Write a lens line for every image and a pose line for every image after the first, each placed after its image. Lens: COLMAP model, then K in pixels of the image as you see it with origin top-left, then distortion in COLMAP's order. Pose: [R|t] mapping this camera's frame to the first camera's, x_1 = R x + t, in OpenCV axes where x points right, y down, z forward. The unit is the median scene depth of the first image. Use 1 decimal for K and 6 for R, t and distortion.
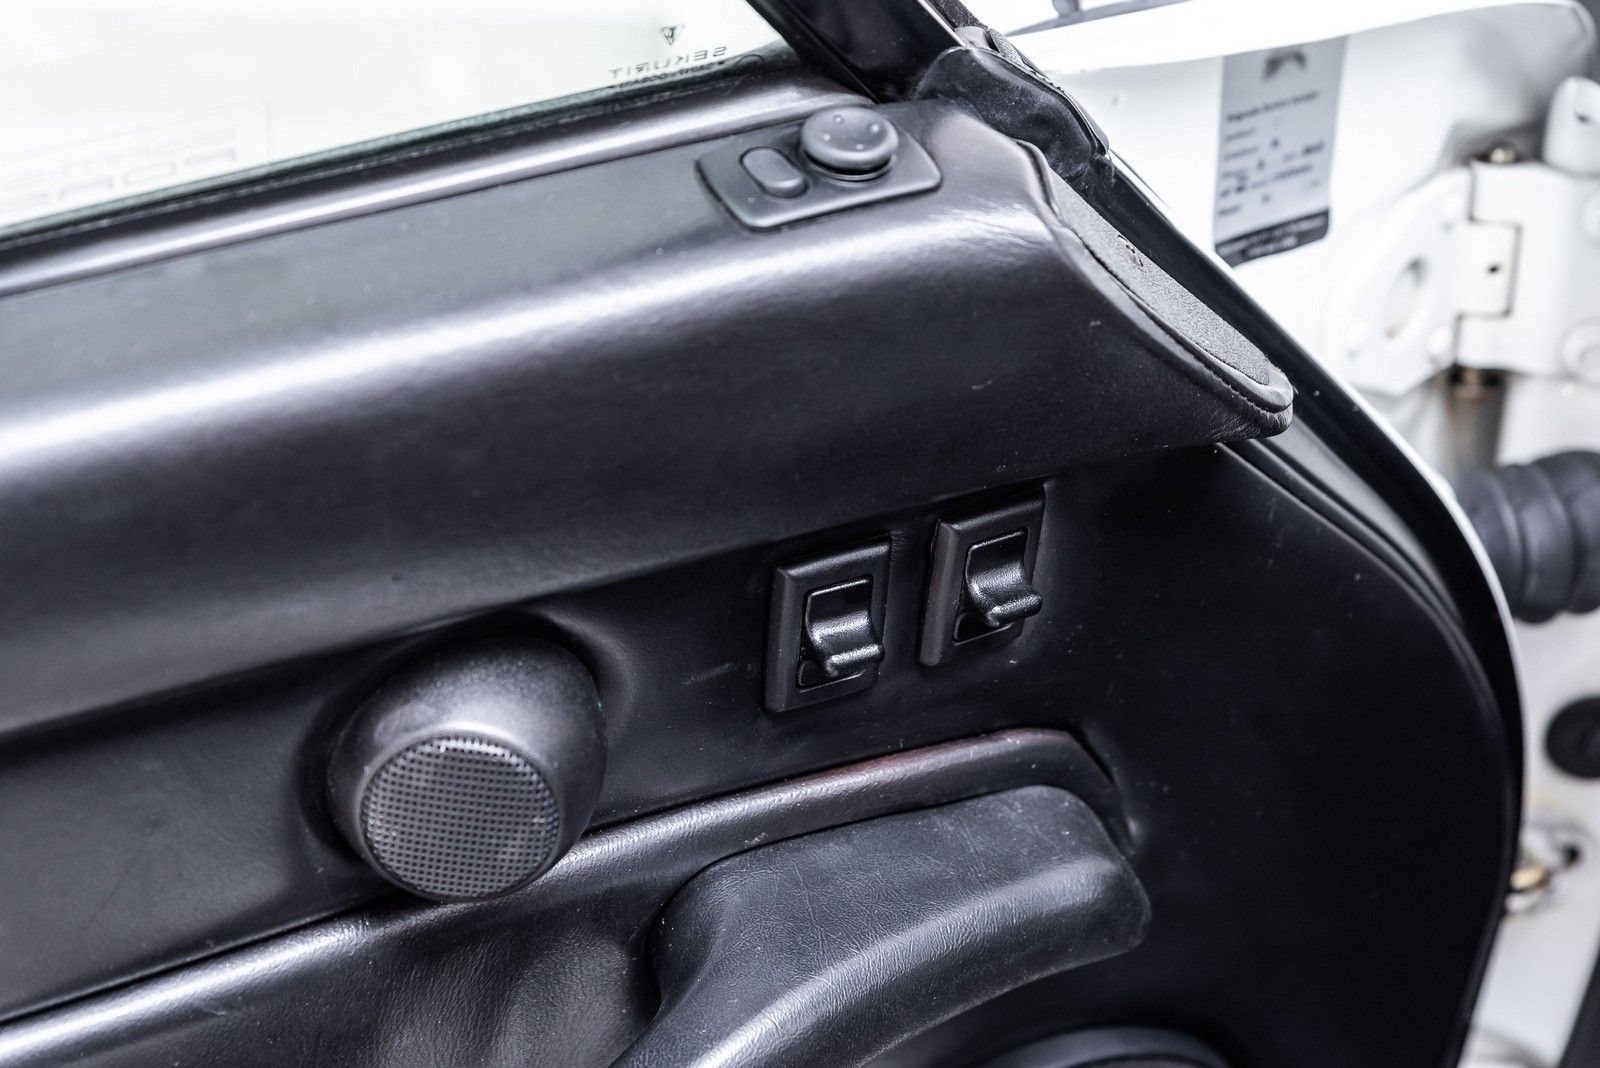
lens RADIAL K [[3192.5, 0, 800.0], [0, 3192.5, 534.0], [0, 0, 1]] dist [-0.002770, 0.005546]
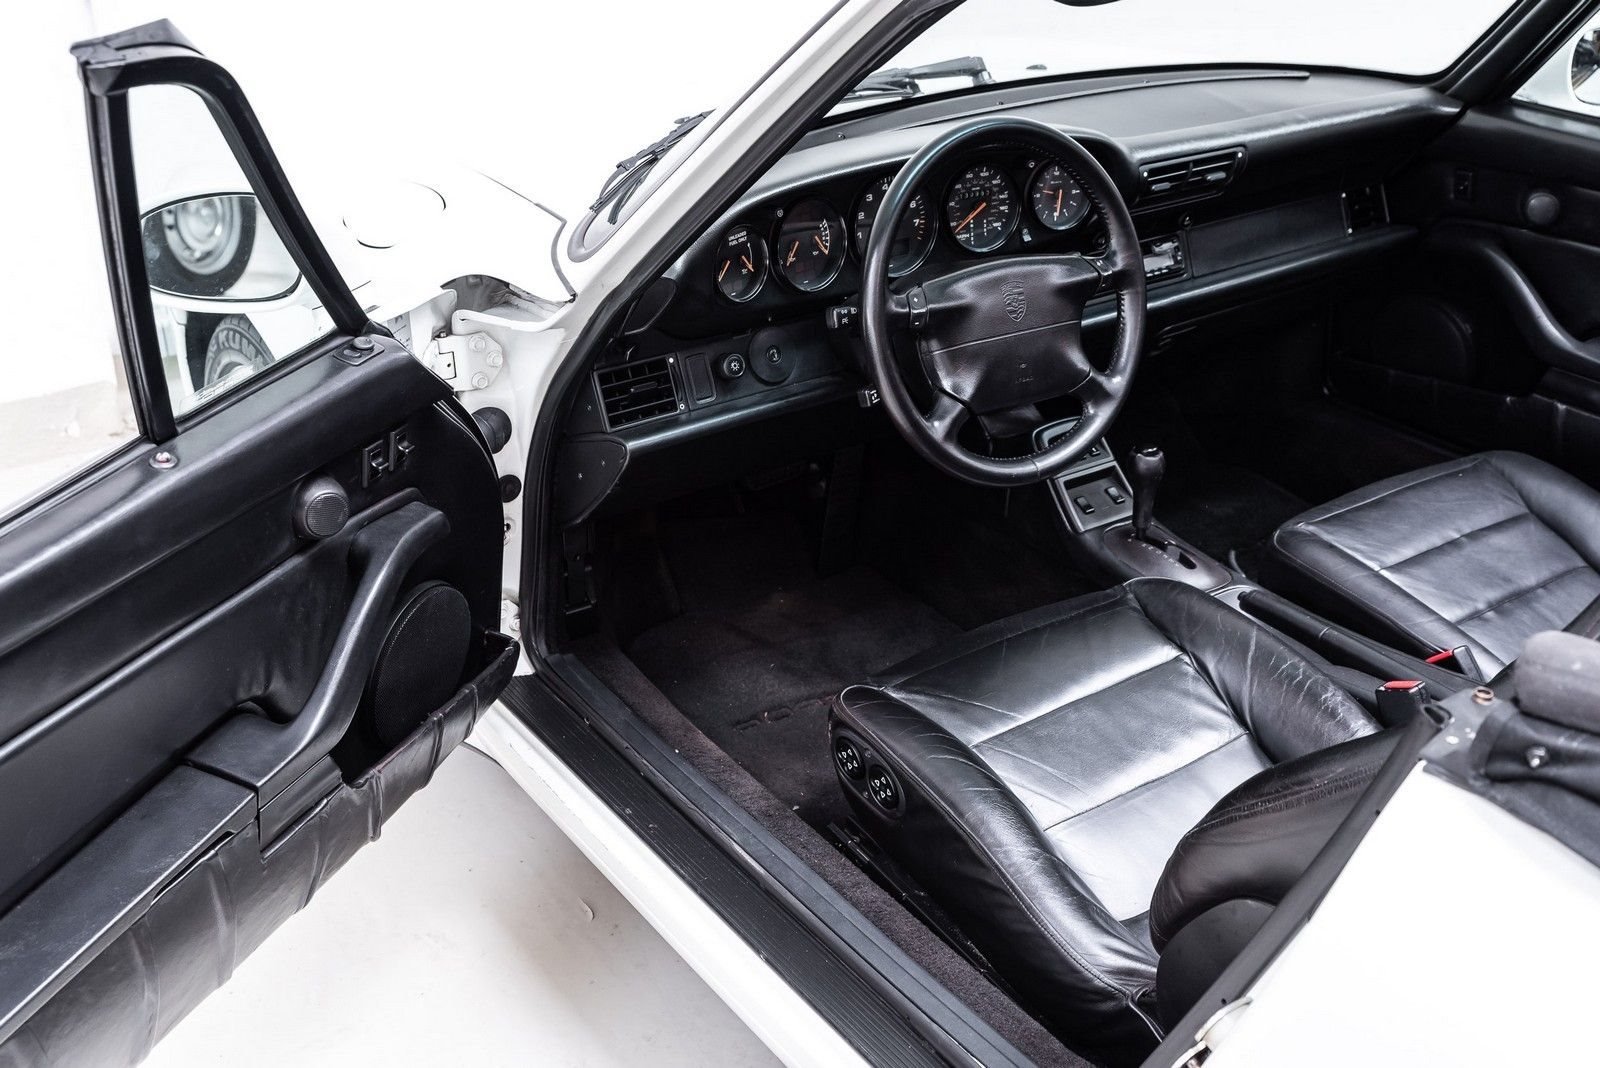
lens RADIAL K [[1714.0, 0, 800.0], [0, 1714.0, 534.0], [0, 0, 1]] dist [-0.006675, -0.006721]
pose [[0.801761, -0.279607, 0.528204, -0.628729], [0.303019, 0.951969, 0.043976, 0.156553], [-0.515130, 0.124798, 0.847978, -0.978508]]
